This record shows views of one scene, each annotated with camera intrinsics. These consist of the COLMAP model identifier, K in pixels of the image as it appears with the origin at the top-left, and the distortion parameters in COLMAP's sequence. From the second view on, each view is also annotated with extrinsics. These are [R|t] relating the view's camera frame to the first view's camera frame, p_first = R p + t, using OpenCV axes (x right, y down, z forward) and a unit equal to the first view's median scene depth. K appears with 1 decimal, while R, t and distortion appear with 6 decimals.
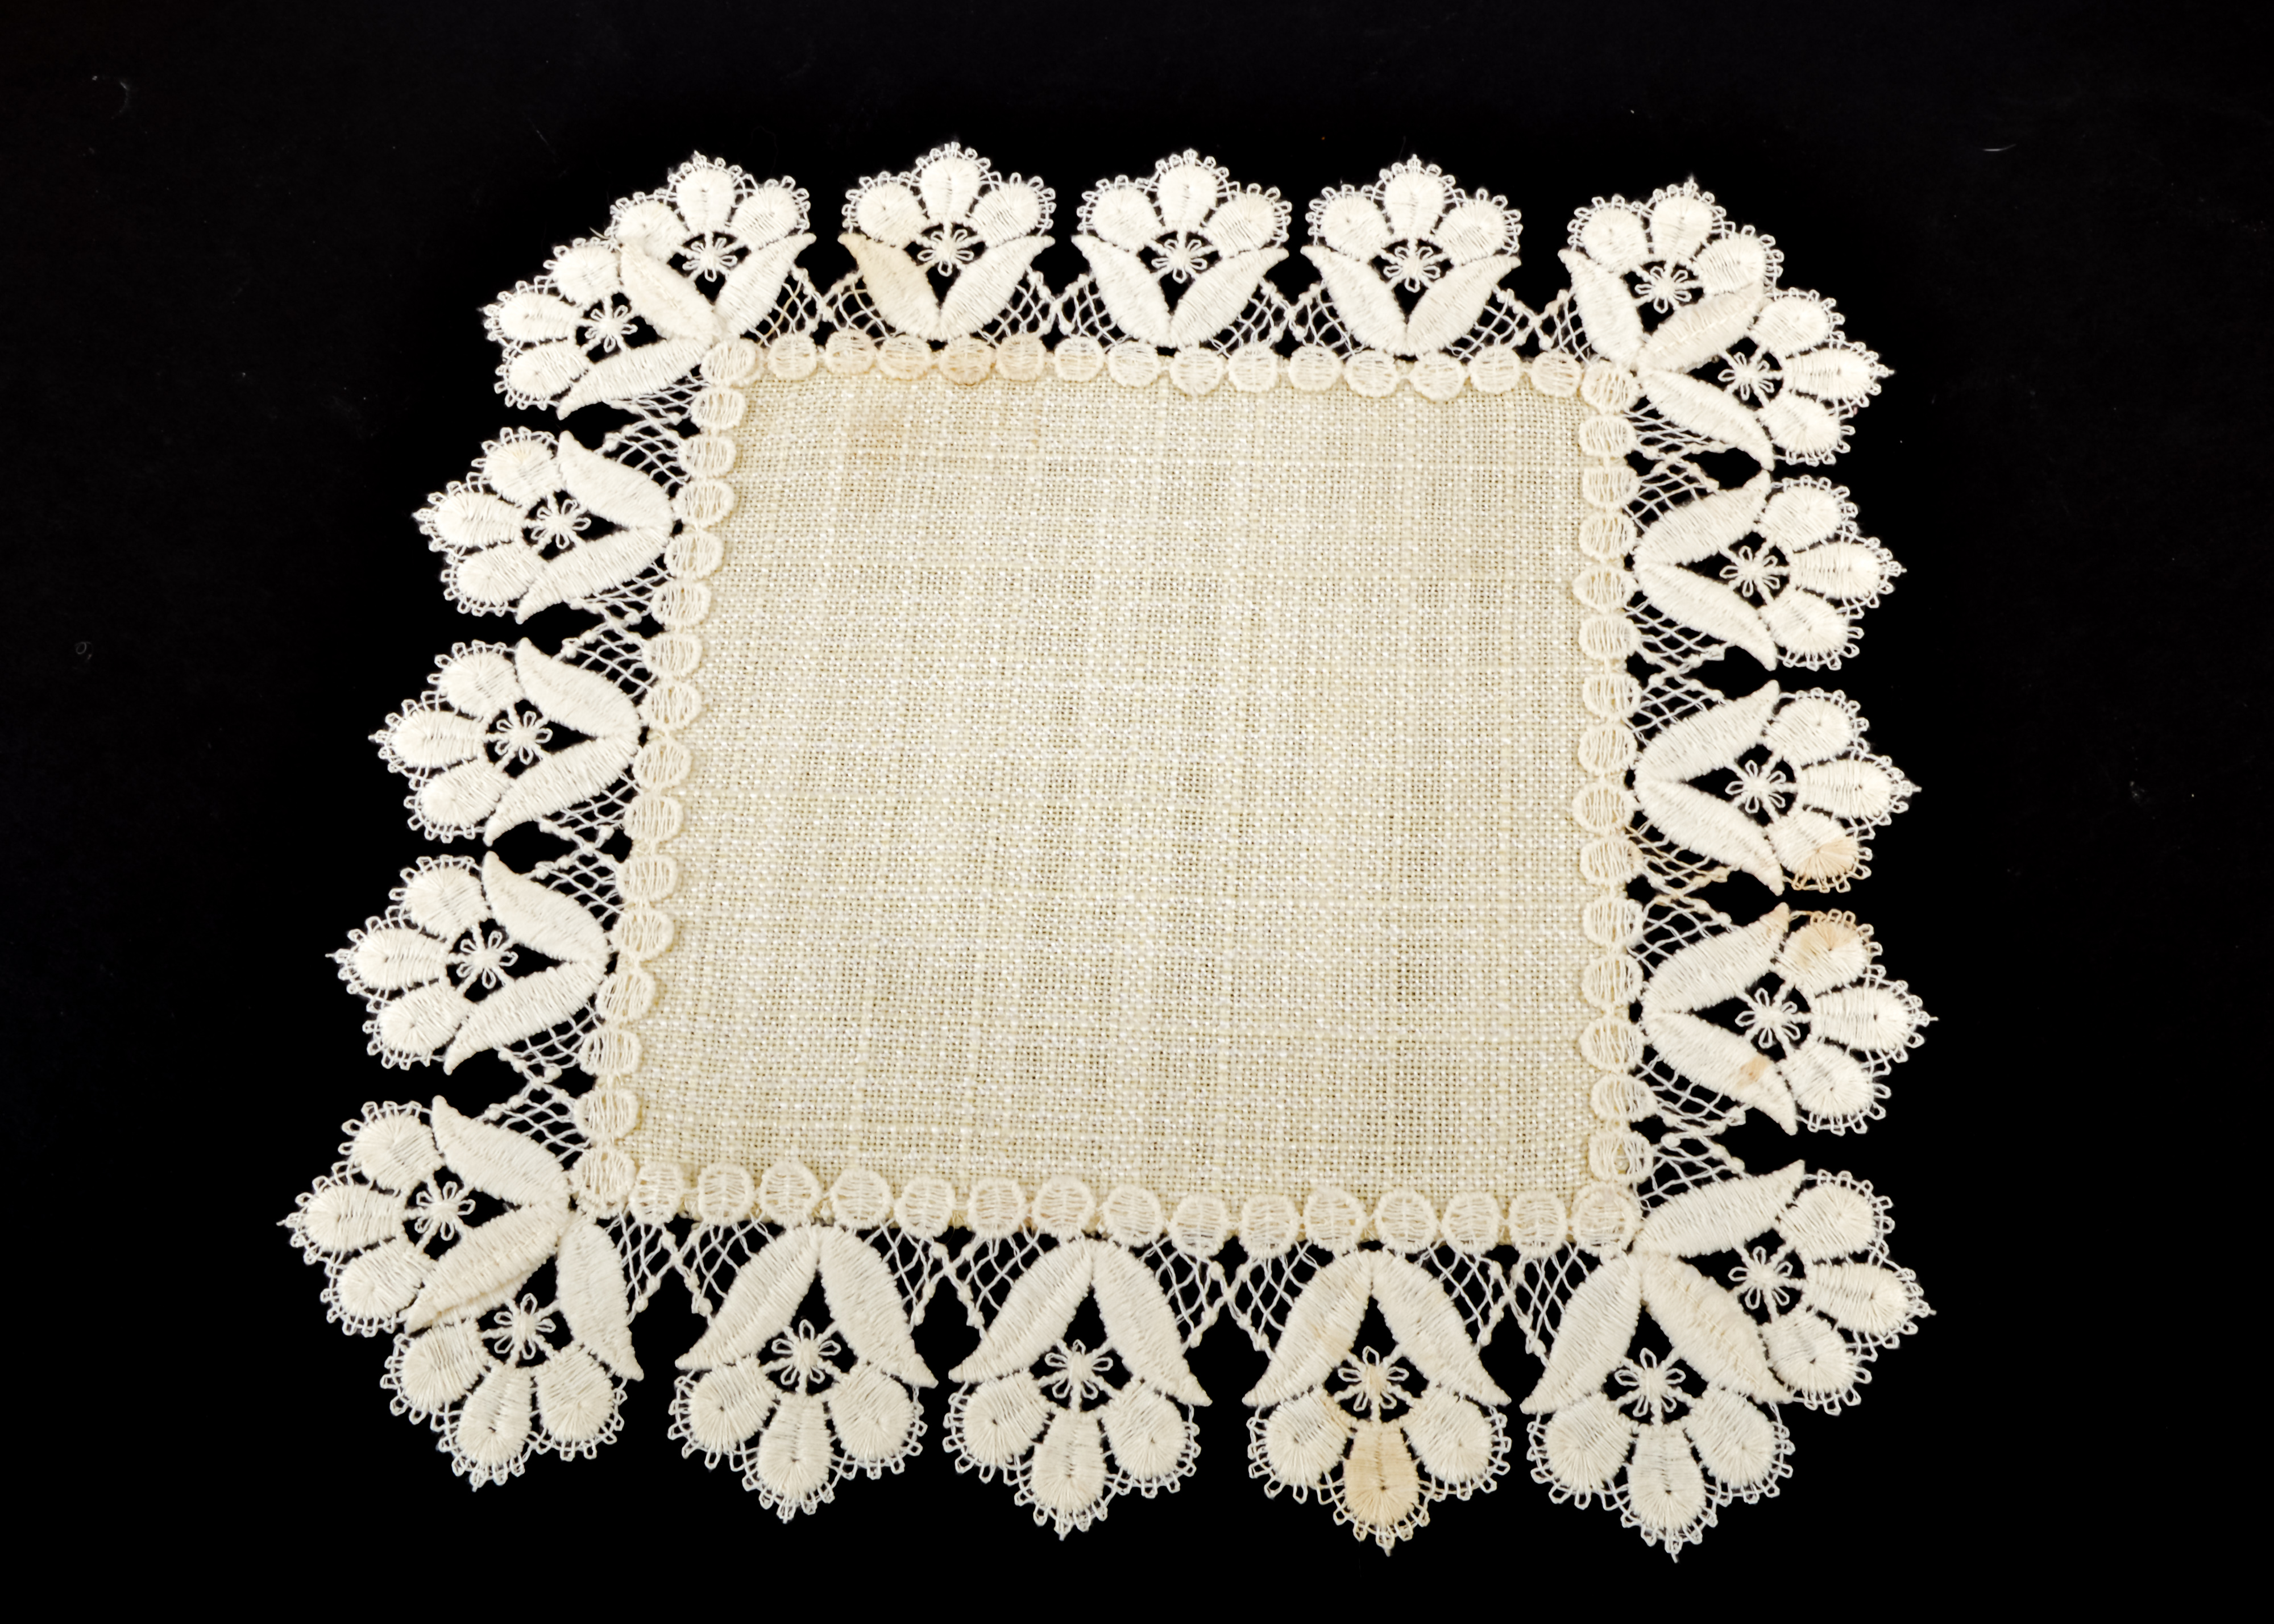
lens RADIAL K [[2613.6, 0, 1137.0], [0, 2613.6, 812.0], [0, 0, 1]] dist [-0.032548, -0.022328]
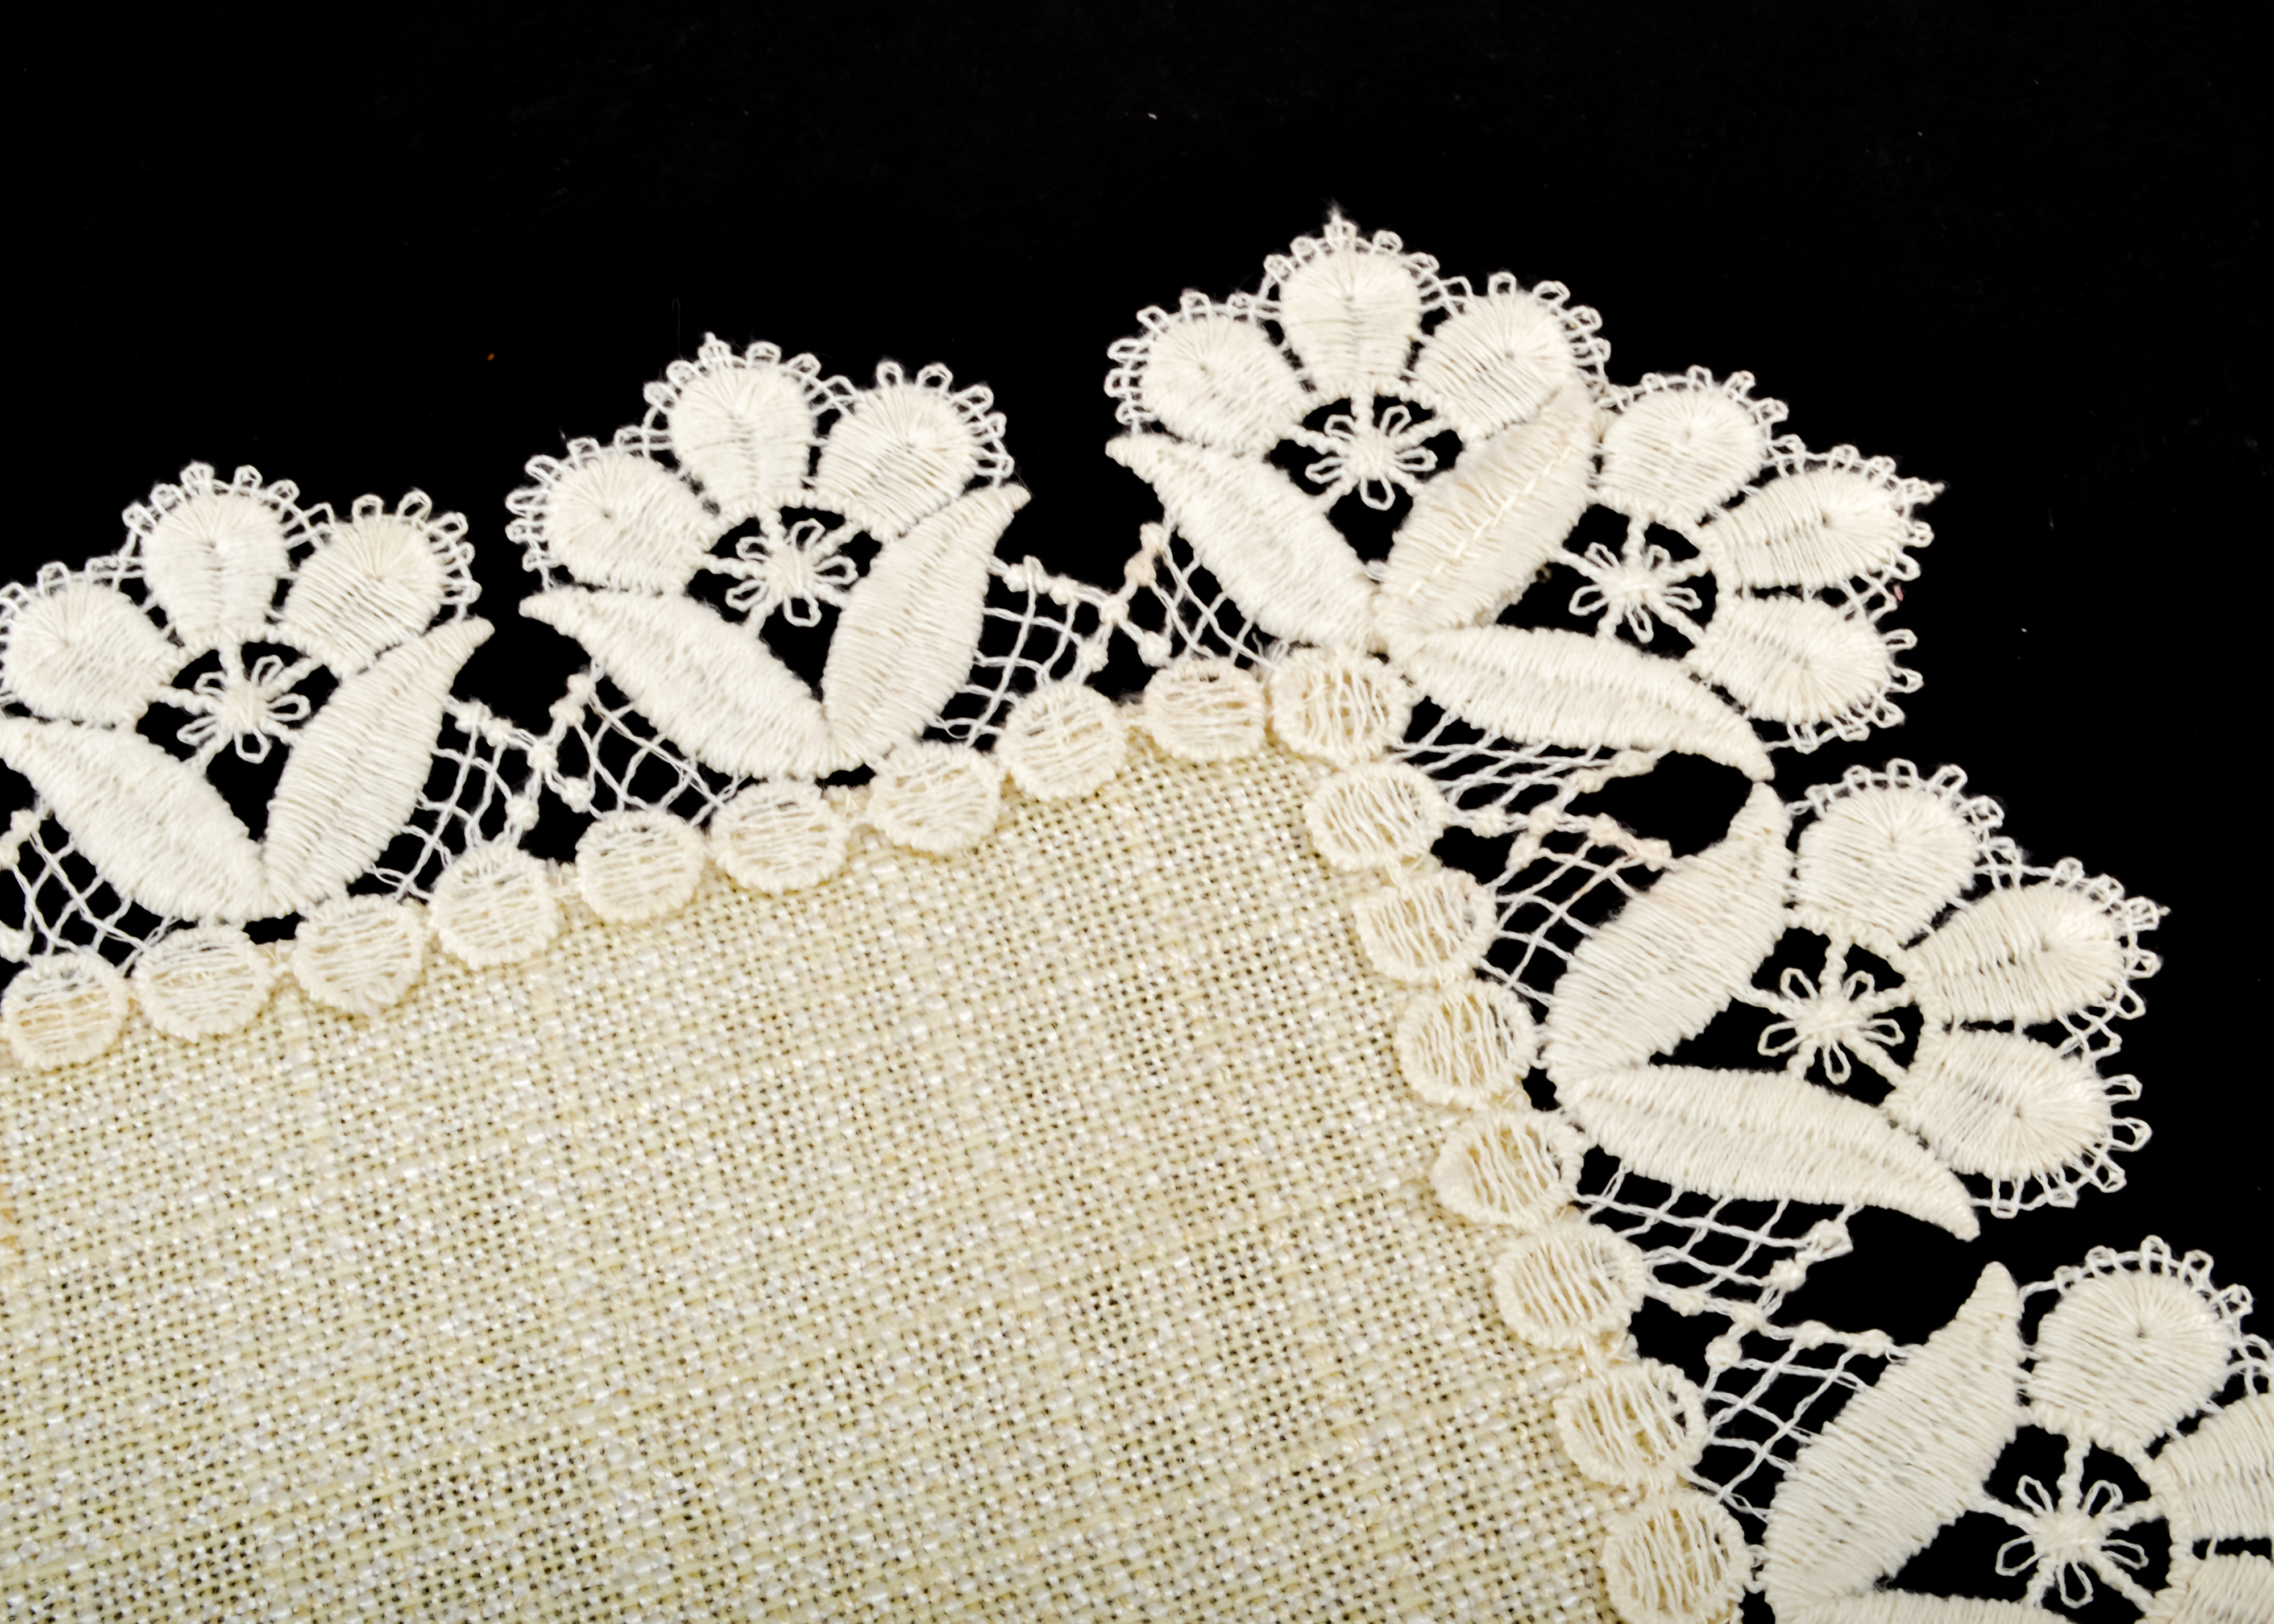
lens RADIAL K [[4279.1, 0, 1137.0], [0, 4279.1, 812.0], [0, 0, 1]] dist [-0.028273, -0.113258]
pose [[0.937071, -0.279691, 0.208977, 0.003564], [0.313333, 0.937725, -0.149980, -0.054120], [-0.154015, 0.206021, 0.966351, 0.347735]]
